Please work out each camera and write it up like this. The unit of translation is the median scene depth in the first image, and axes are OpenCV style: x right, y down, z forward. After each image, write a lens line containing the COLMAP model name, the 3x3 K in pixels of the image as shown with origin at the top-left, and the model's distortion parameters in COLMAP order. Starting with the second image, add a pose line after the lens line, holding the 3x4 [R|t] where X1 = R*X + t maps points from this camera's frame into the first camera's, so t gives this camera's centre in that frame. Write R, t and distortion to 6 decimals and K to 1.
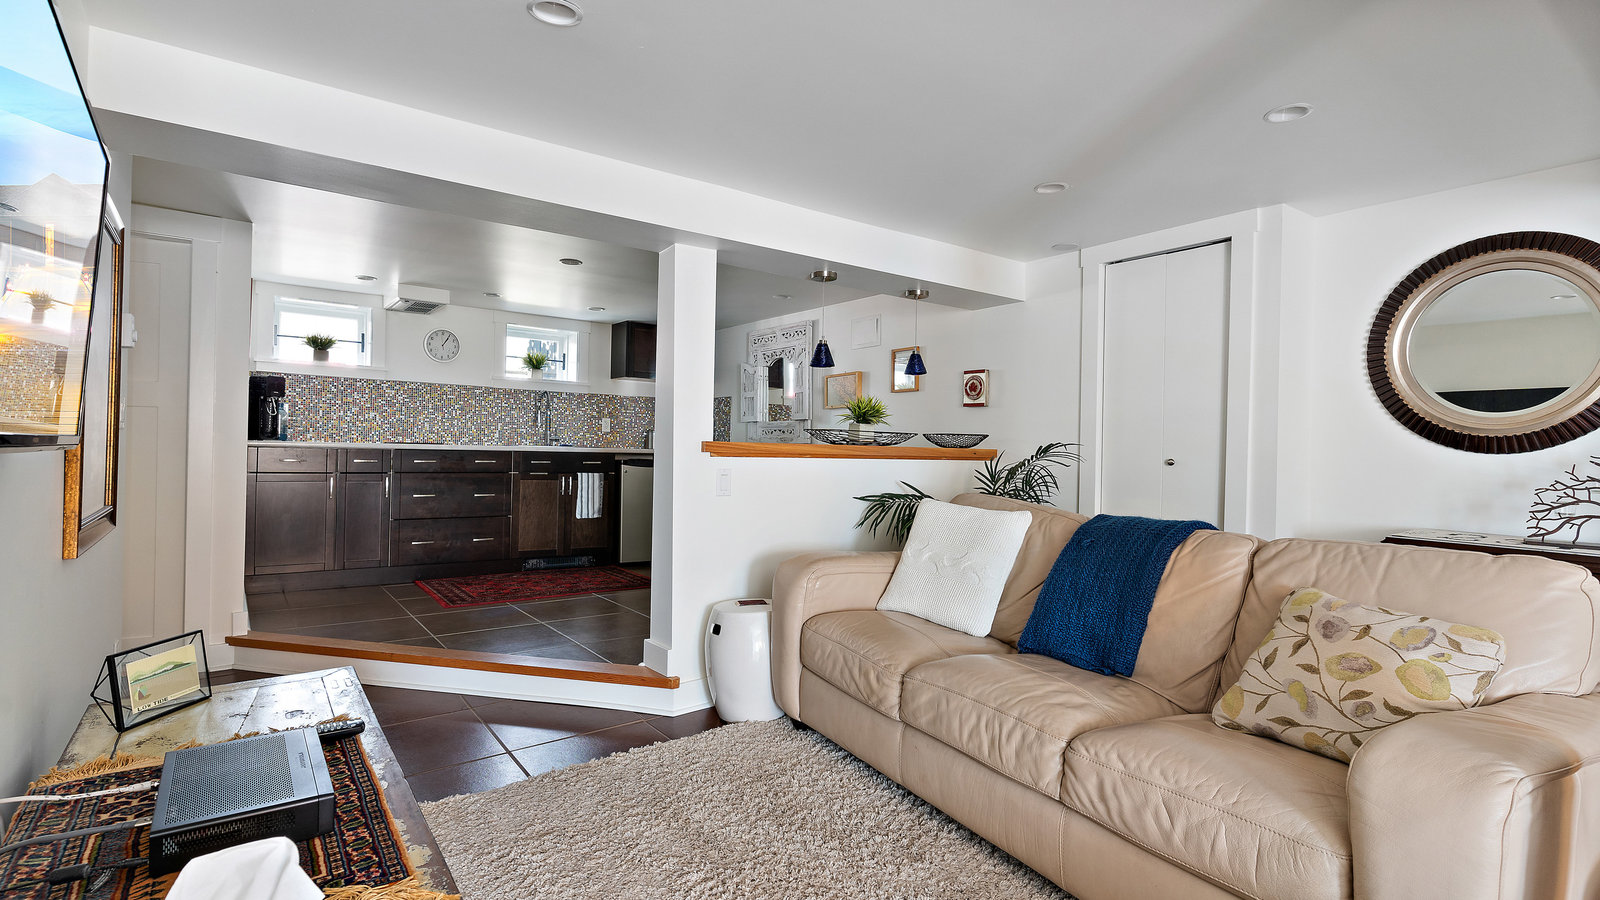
lens RADIAL K [[761.2, 0, 800.0], [0, 761.2, 450.0], [0, 0, 1]] dist [0.009009, -0.000168]
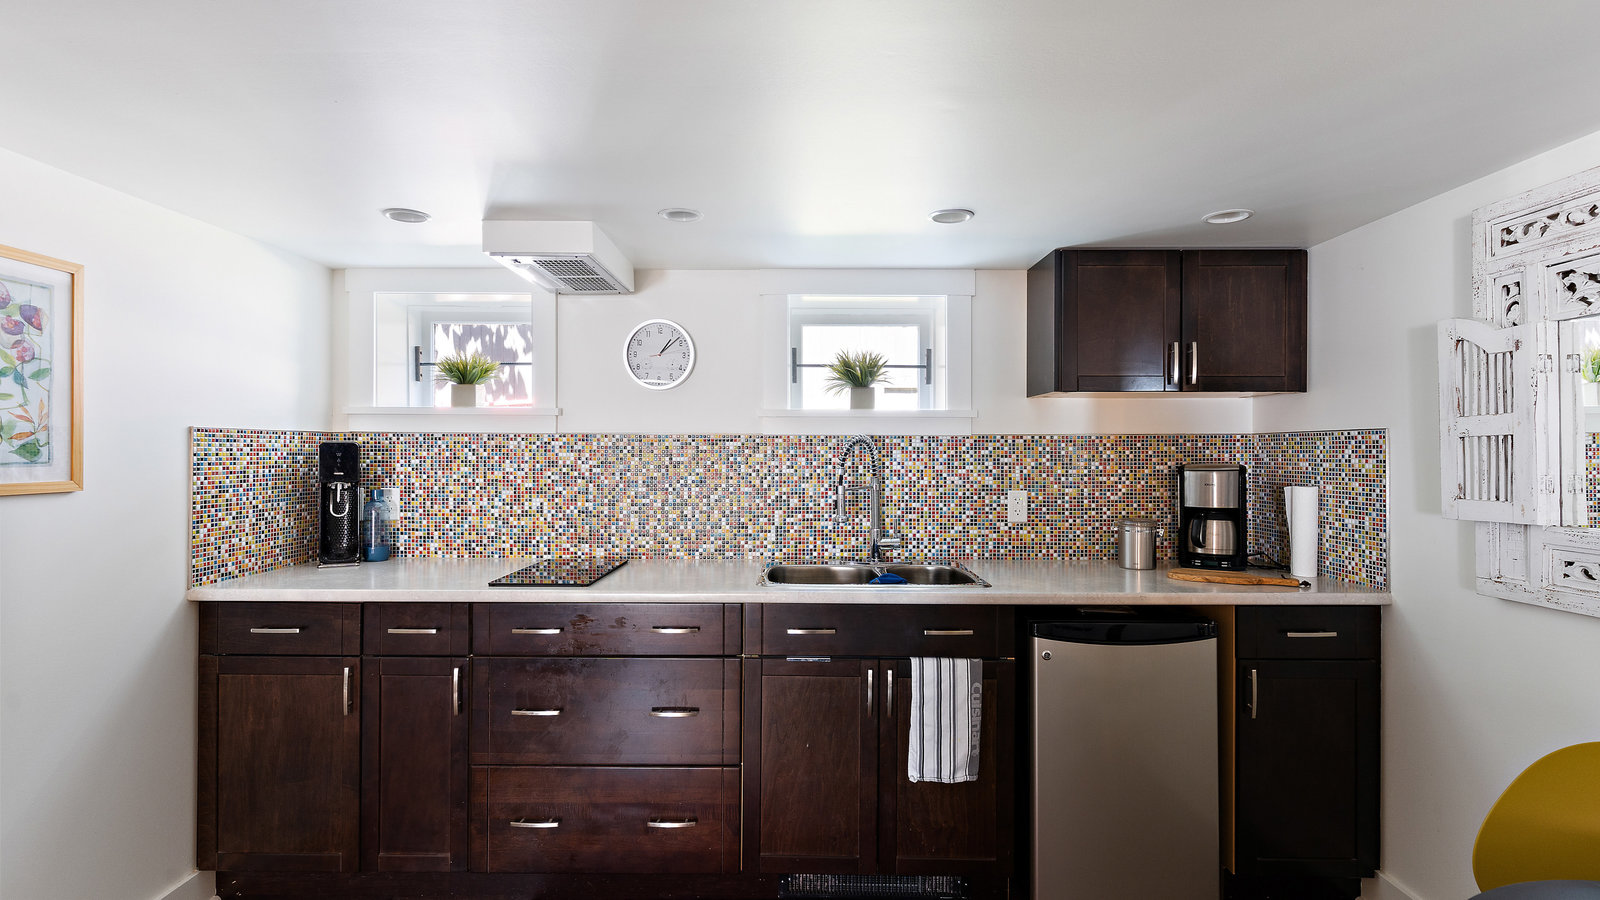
lens RADIAL K [[761.2, 0, 800.0], [0, 761.2, 450.0], [0, 0, 1]] dist [0.009009, -0.000168]
pose [[0.796246, -0.018926, -0.604677, -0.104632], [0.013882, 0.999819, -0.013014, -0.068190], [0.604814, 0.001968, 0.796365, 0.660826]]
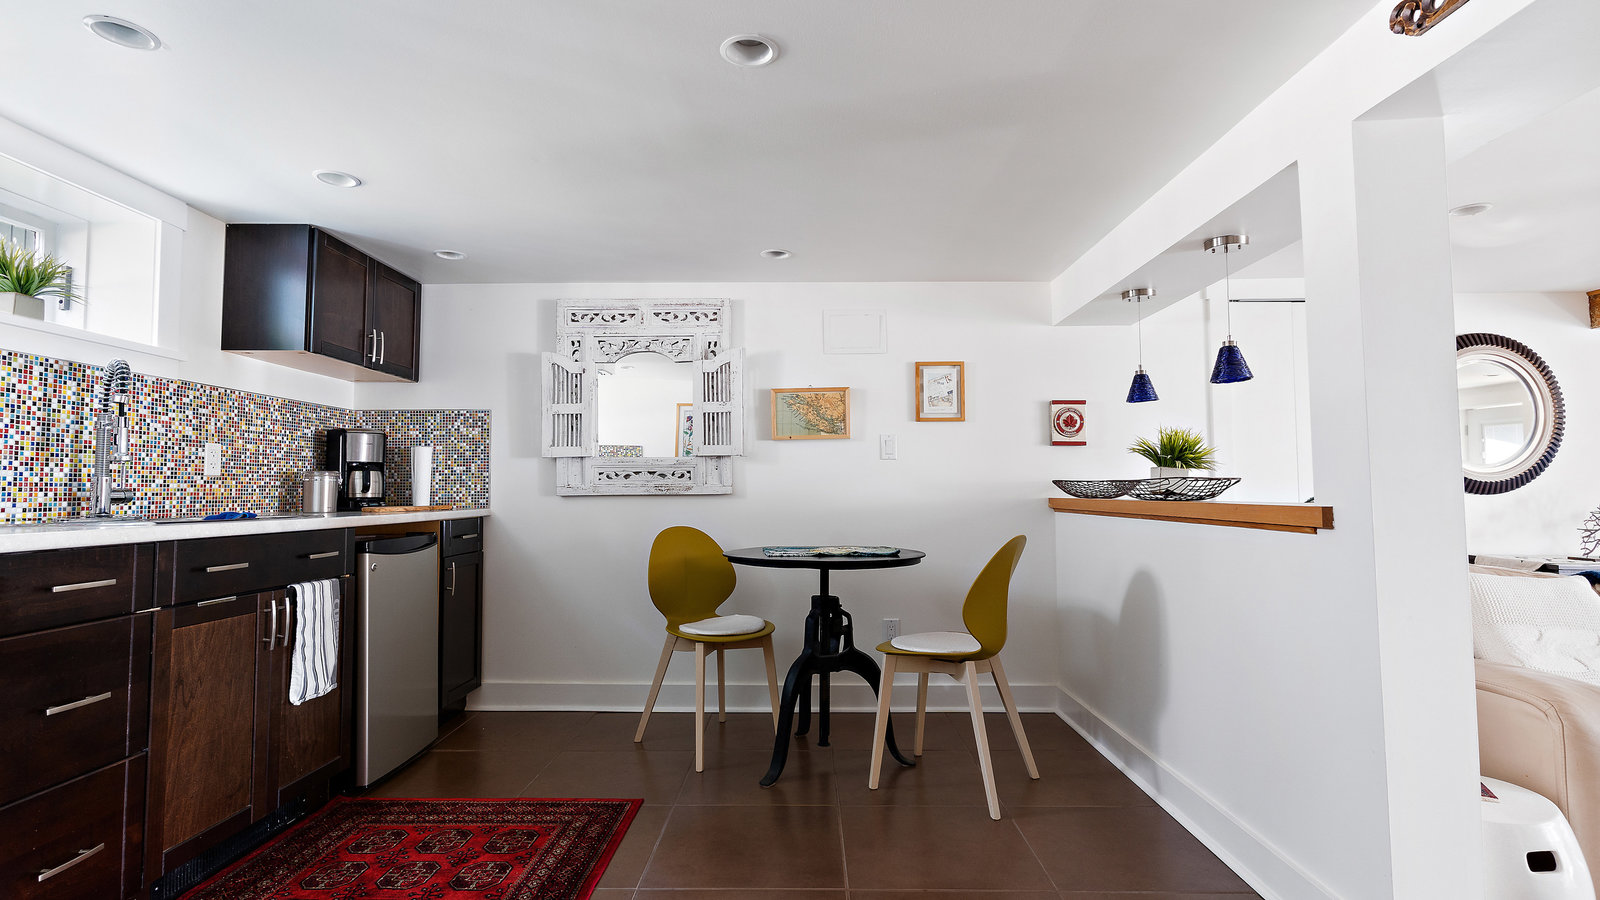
lens RADIAL K [[761.2, 0, 800.0], [0, 761.2, 450.0], [0, 0, 1]] dist [0.009009, -0.000168]
pose [[0.610465, 0.020494, 0.791778, -0.439146], [0.014877, 0.999192, -0.037333, -0.019815], [-0.791904, 0.034570, 0.609667, 0.555063]]
